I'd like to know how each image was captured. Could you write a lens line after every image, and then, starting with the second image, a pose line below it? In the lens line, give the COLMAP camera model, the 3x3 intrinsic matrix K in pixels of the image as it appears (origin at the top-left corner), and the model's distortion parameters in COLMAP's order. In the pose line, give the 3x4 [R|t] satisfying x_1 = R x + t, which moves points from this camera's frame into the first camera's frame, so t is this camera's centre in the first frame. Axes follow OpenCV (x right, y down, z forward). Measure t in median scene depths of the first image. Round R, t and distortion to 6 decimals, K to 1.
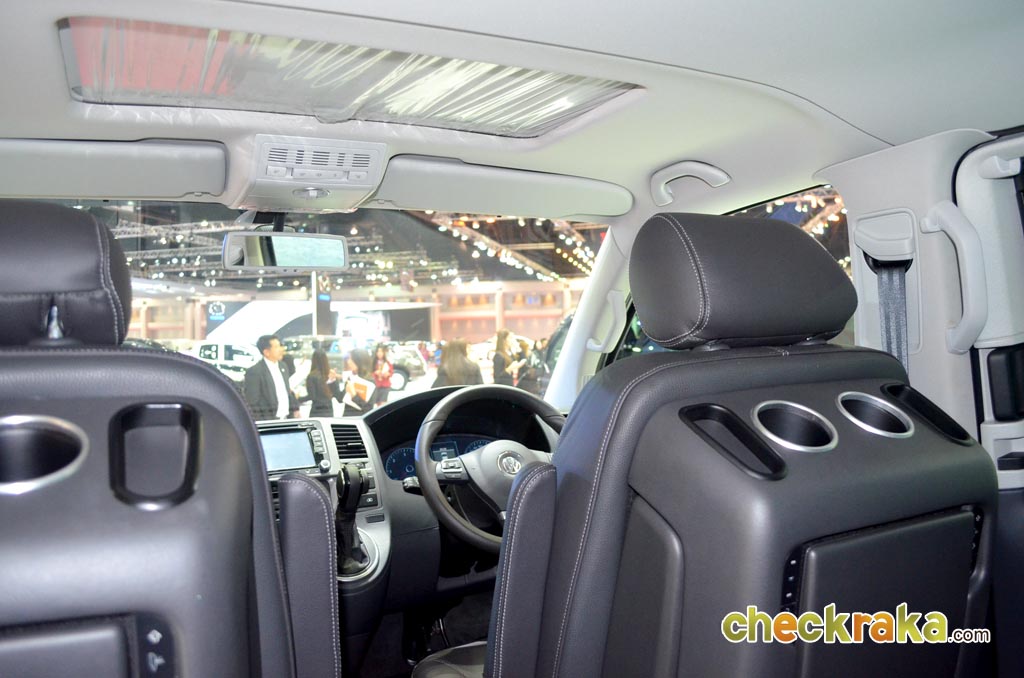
lens RADIAL K [[809.1, 0, 511.9], [0, 809.1, 338.1], [0, 0, 1]] dist [-0.080798, 0.005330]
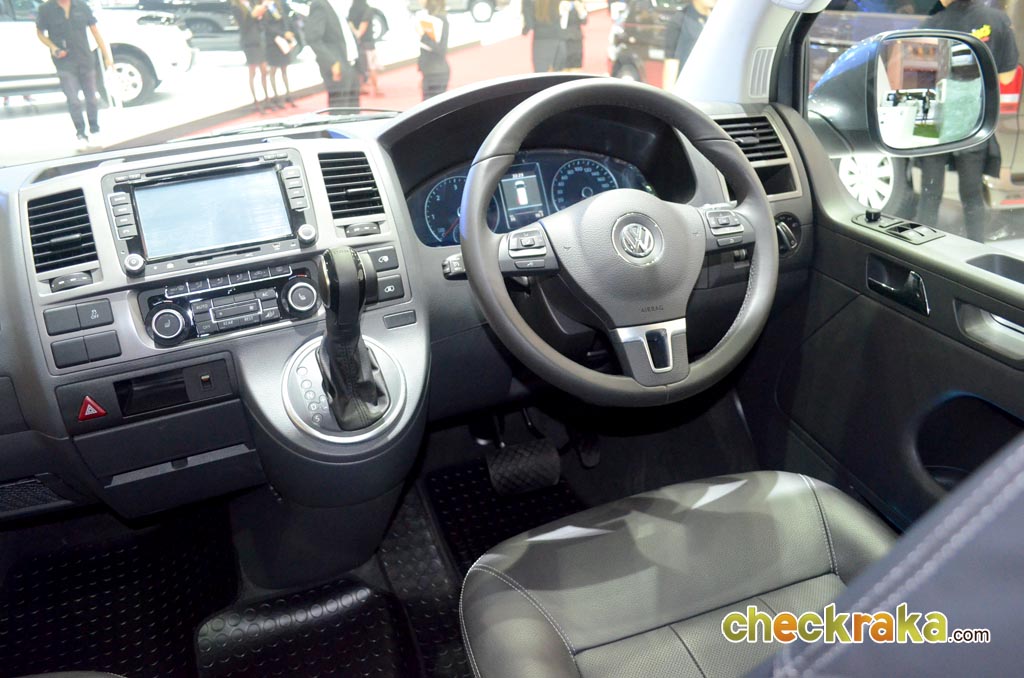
lens RADIAL K [[809.1, 0, 511.8], [0, 809.1, 341.3], [0, 0, 1]] dist [-0.080798, 0.005330]
pose [[0.994962, 0.032881, -0.094710, -0.027756], [0.011437, 0.901292, 0.433062, -0.017331], [0.099601, -0.431963, 0.896375, 0.424033]]
